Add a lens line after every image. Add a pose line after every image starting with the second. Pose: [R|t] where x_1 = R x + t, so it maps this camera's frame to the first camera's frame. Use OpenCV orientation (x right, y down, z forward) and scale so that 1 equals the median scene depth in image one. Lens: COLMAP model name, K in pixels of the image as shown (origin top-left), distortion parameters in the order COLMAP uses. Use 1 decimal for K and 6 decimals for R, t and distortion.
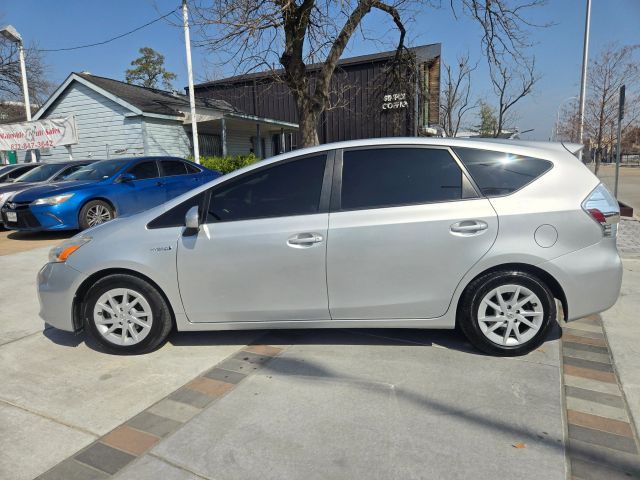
lens RADIAL K [[446.8, 0, 320.0], [0, 446.8, 240.0], [0, 0, 1]] dist [0.031169, -0.005774]
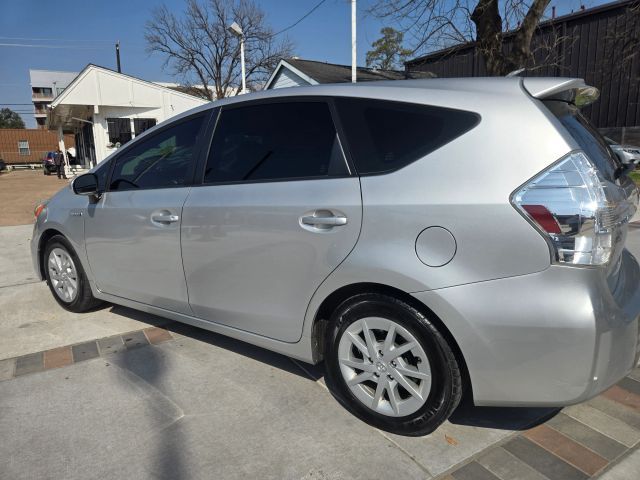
lens RADIAL K [[435.1, 0, 320.0], [0, 435.1, 240.0], [0, 0, 1]] dist [0.063787, -0.057931]
pose [[0.845328, 0.110992, -0.522592, 0.399475], [-0.083332, 0.993602, 0.076233, -0.028524], [0.527709, -0.020894, 0.849168, 0.271211]]
